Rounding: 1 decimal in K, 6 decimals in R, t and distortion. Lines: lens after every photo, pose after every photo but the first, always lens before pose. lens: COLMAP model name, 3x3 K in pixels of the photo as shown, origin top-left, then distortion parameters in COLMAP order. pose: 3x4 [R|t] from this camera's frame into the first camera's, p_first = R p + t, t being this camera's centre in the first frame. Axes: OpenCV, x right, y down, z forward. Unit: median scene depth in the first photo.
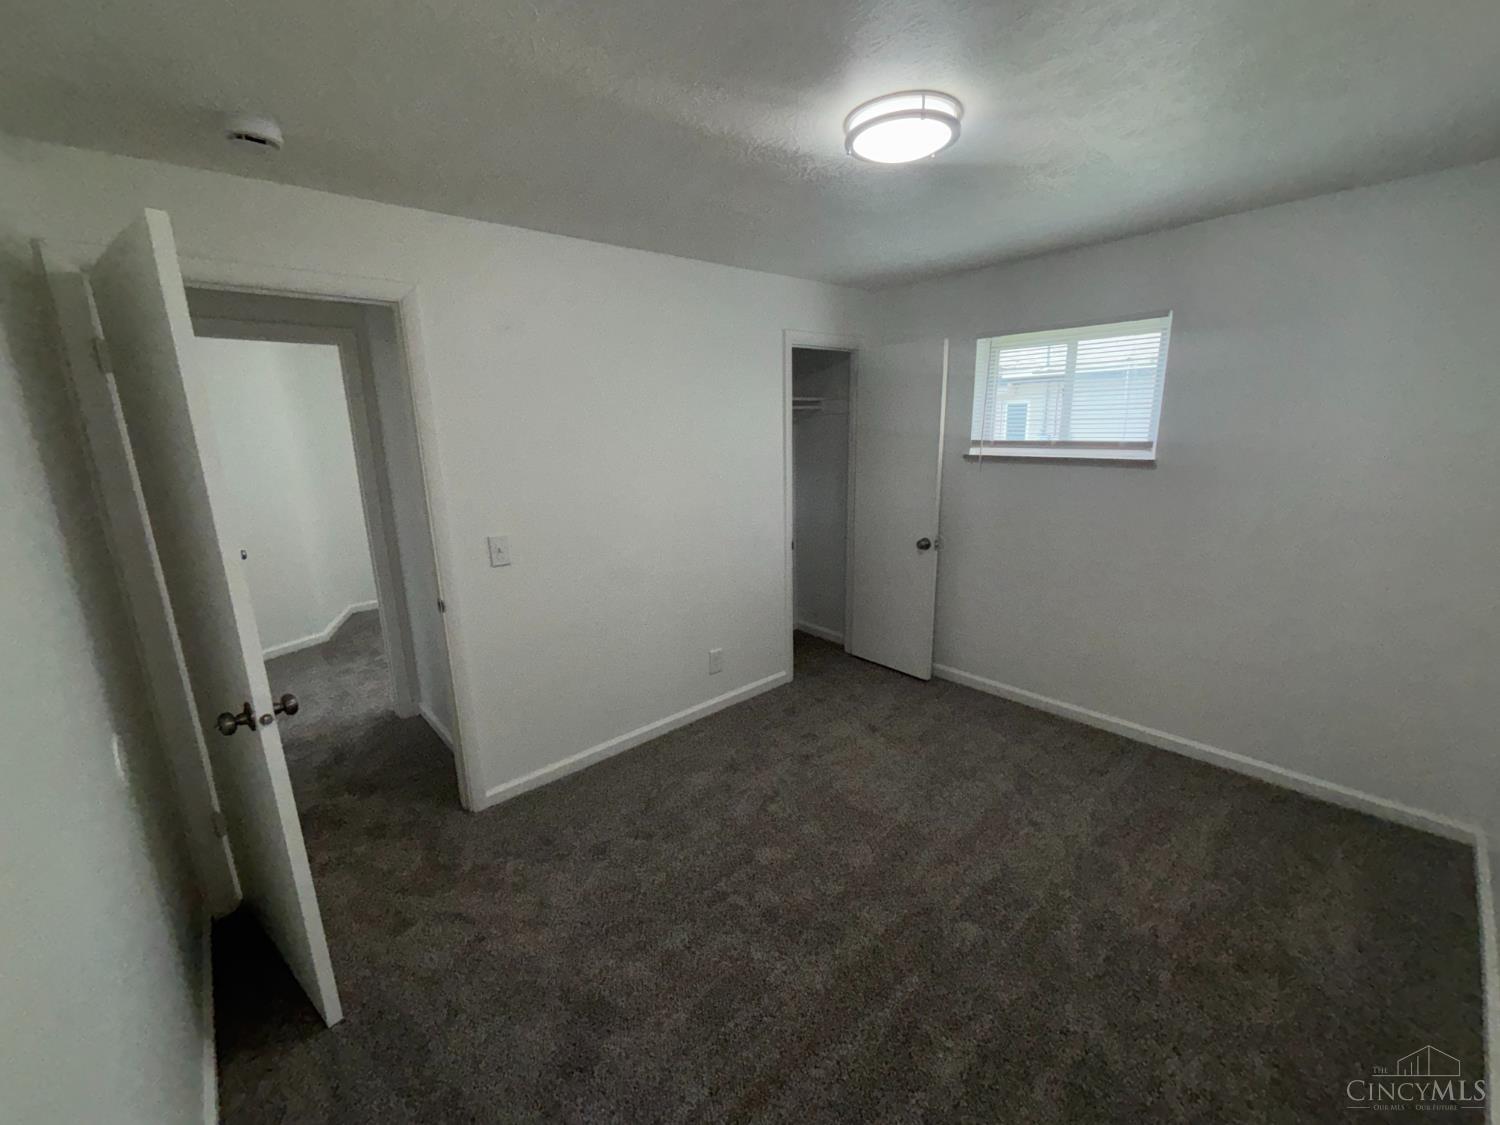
lens RADIAL K [[602.8, 0, 758.6], [0, 602.8, 563.4], [0, 0, 1]] dist [0.014102, -0.000074]
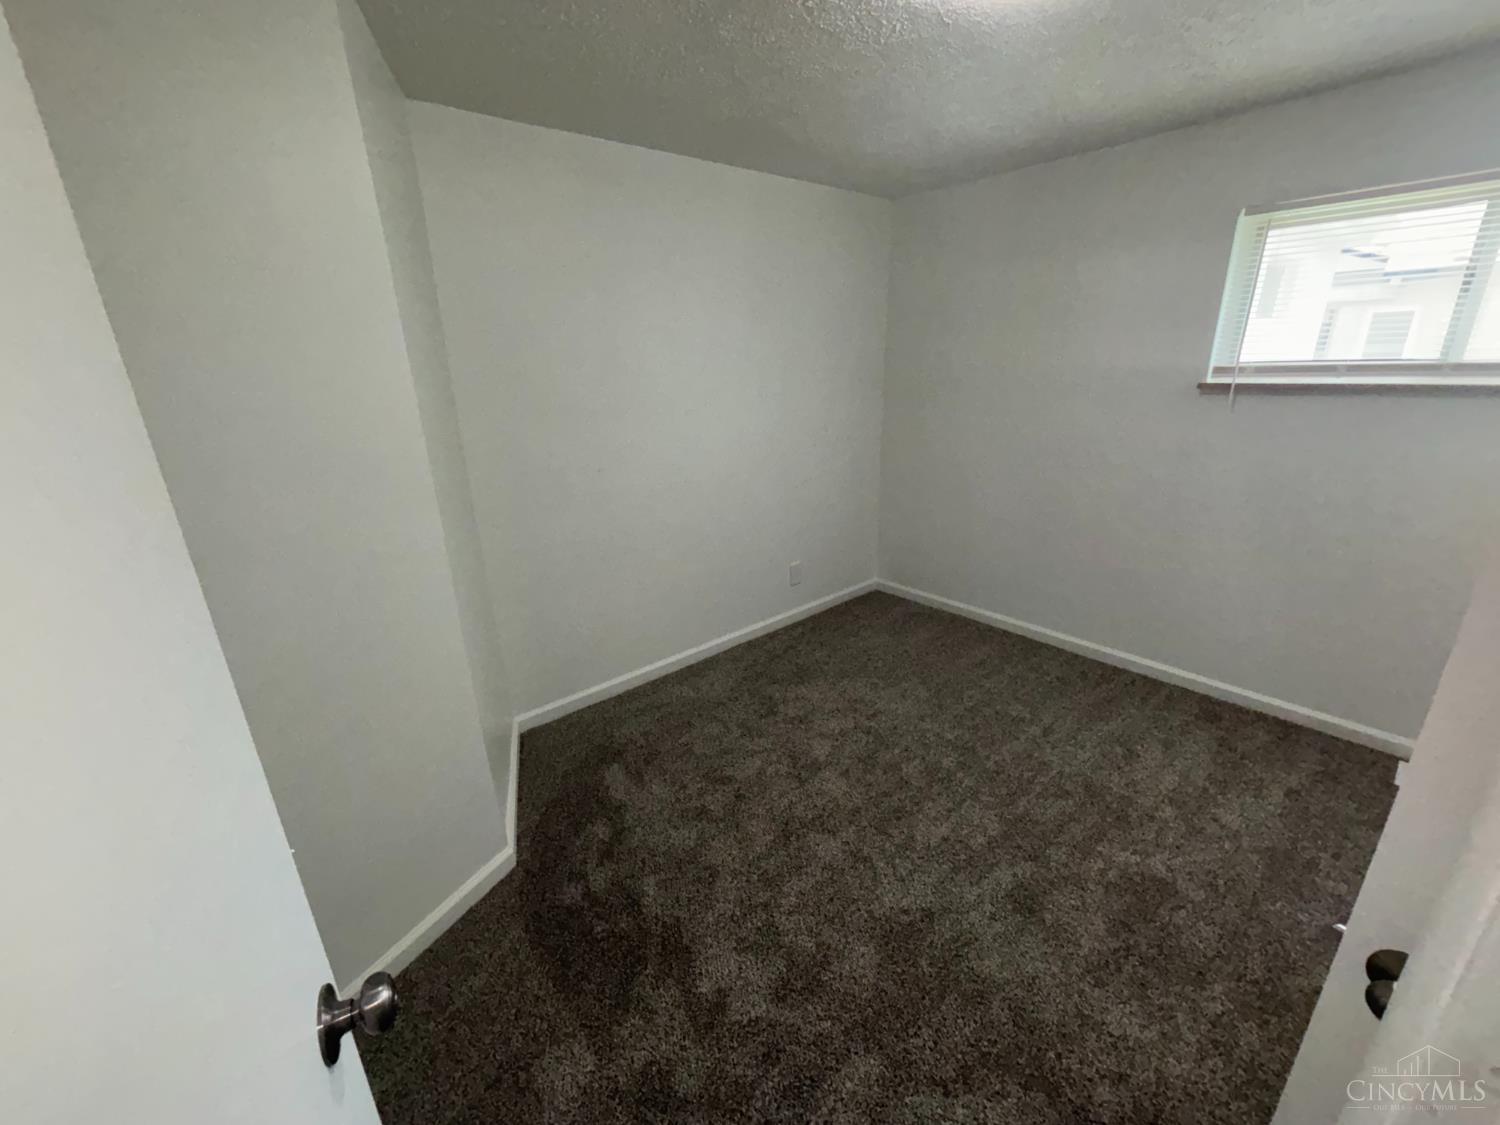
lens RADIAL K [[602.8, 0, 750.9], [0, 602.8, 567.9], [0, 0, 1]] dist [0.014102, -0.000074]
pose [[0.999937, 0.001948, -0.011058, -0.357115], [-0.000617, 0.992877, 0.119140, -0.078988], [0.011212, -0.119126, 0.992816, 0.402544]]
